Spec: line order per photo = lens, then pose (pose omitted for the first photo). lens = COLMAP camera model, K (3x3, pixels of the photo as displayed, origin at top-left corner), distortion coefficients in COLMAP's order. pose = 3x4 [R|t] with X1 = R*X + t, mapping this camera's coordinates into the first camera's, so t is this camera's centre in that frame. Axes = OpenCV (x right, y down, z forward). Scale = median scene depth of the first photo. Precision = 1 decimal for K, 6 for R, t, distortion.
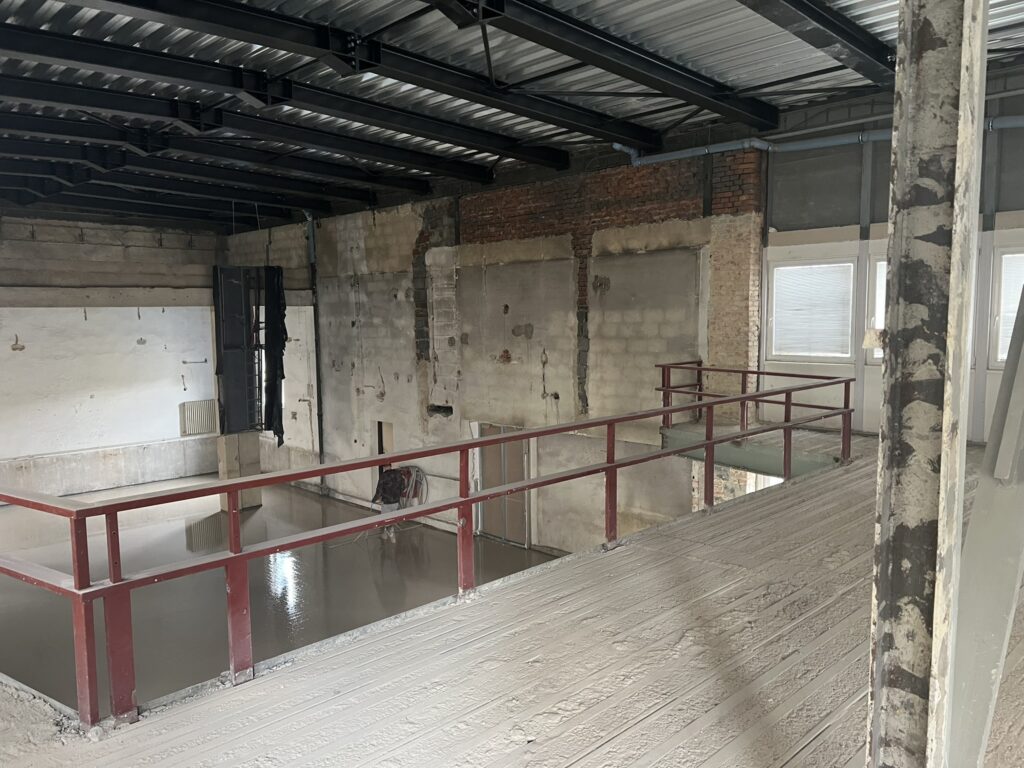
lens RADIAL K [[777.9, 0, 510.4], [0, 777.9, 390.6], [0, 0, 1]] dist [0.051557, -0.046551]
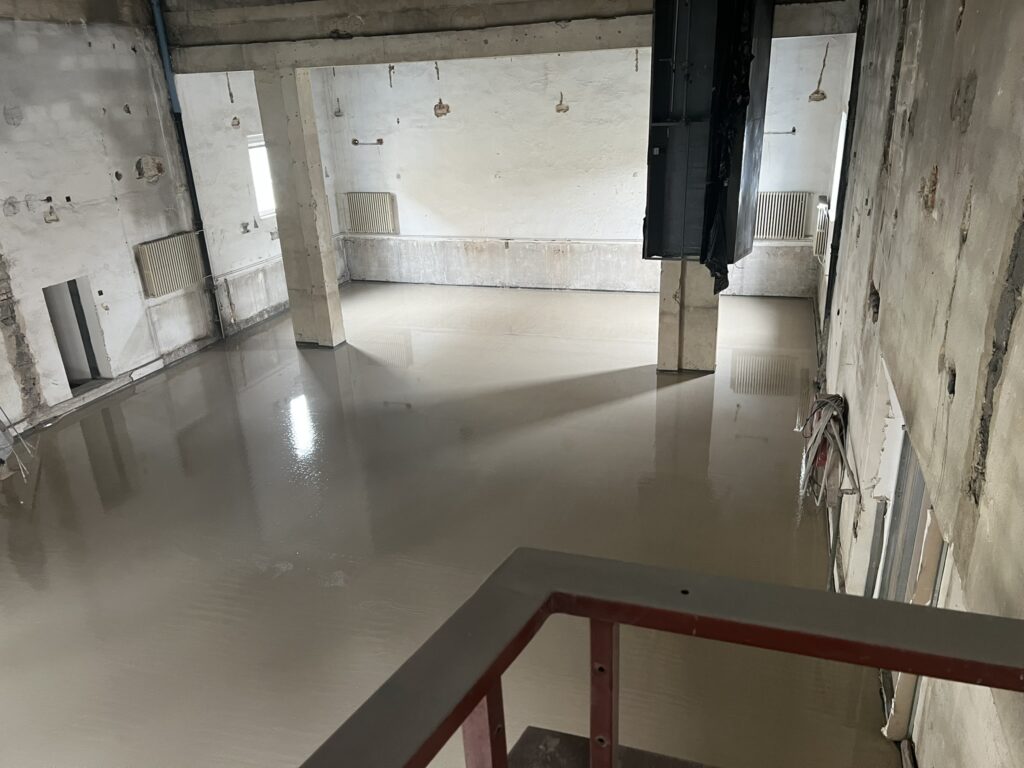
lens RADIAL K [[777.9, 0, 510.0], [0, 777.9, 395.4], [0, 0, 1]] dist [0.051557, -0.046551]
pose [[0.450662, 0.326527, -0.830833, 0.166738], [-0.049230, 0.938377, 0.342089, -0.054711], [0.891336, -0.113265, 0.438966, 0.588898]]
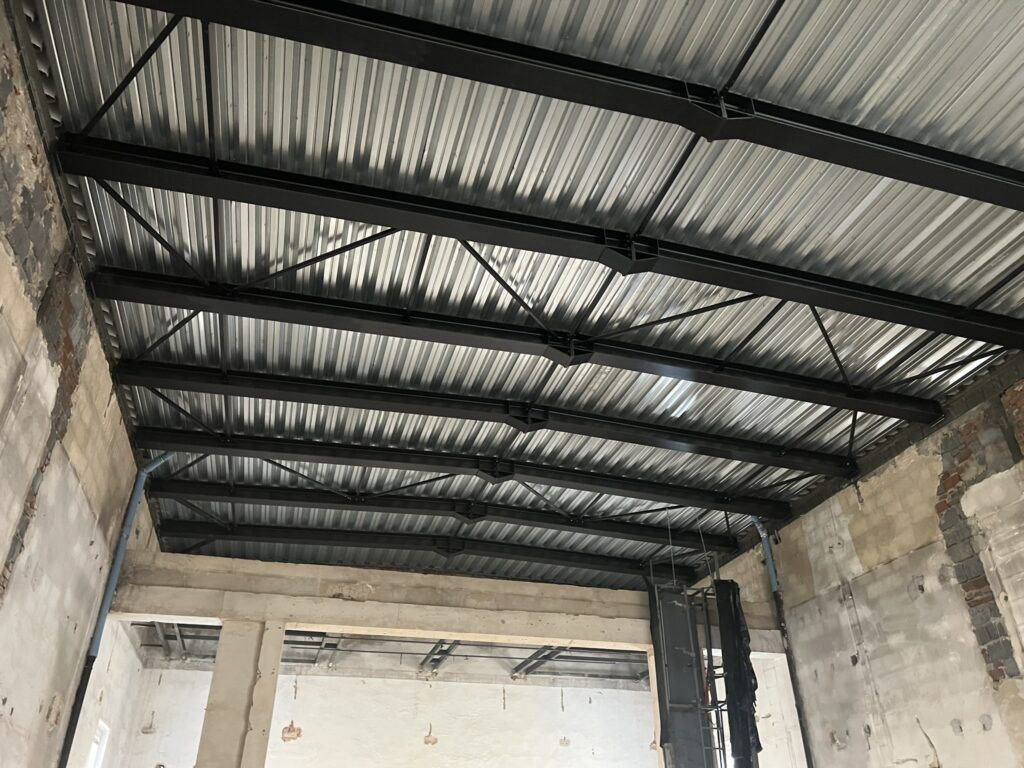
lens RADIAL K [[777.9, 0, 516.8], [0, 777.9, 385.1], [0, 0, 1]] dist [0.051557, -0.046551]
pose [[0.879657, -0.243193, -0.408730, -0.129145], [-0.050632, 0.806616, -0.588903, 0.134905], [0.472905, 0.538728, 0.697232, 0.292218]]
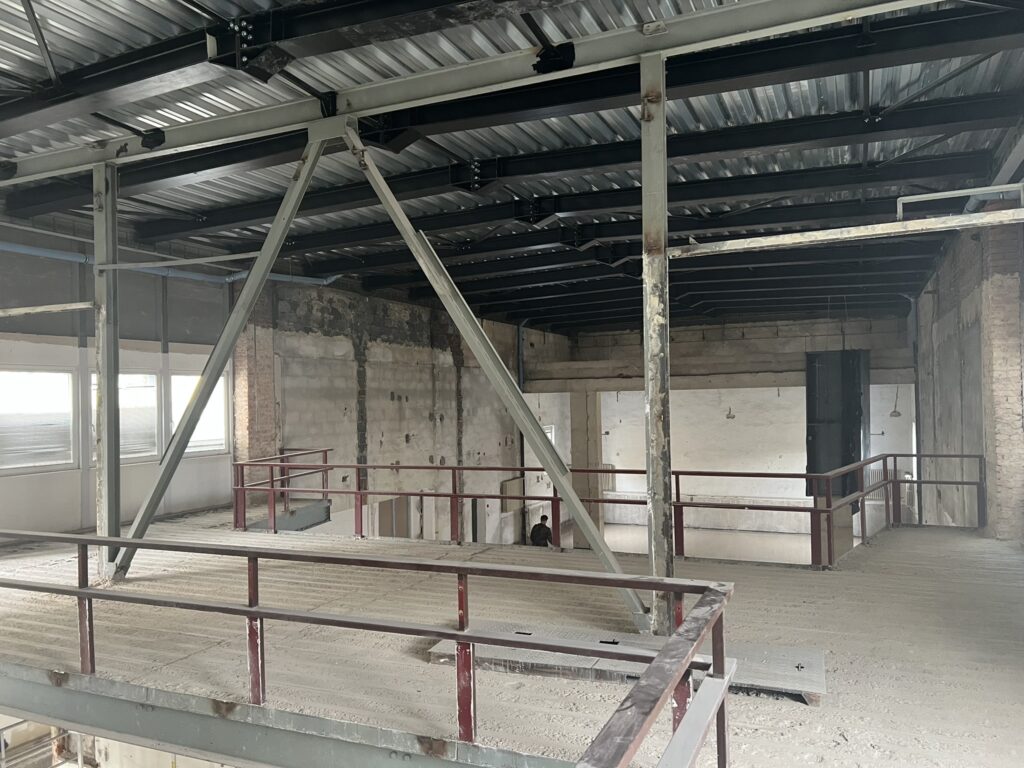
lens RADIAL K [[777.9, 0, 506.4], [0, 777.9, 391.5], [0, 0, 1]] dist [0.051557, -0.046551]
pose [[0.360492, -0.001956, -0.932760, 0.556473], [-0.076643, 0.996554, -0.031711, -0.026938], [0.929608, 0.082921, 0.359100, 0.149015]]
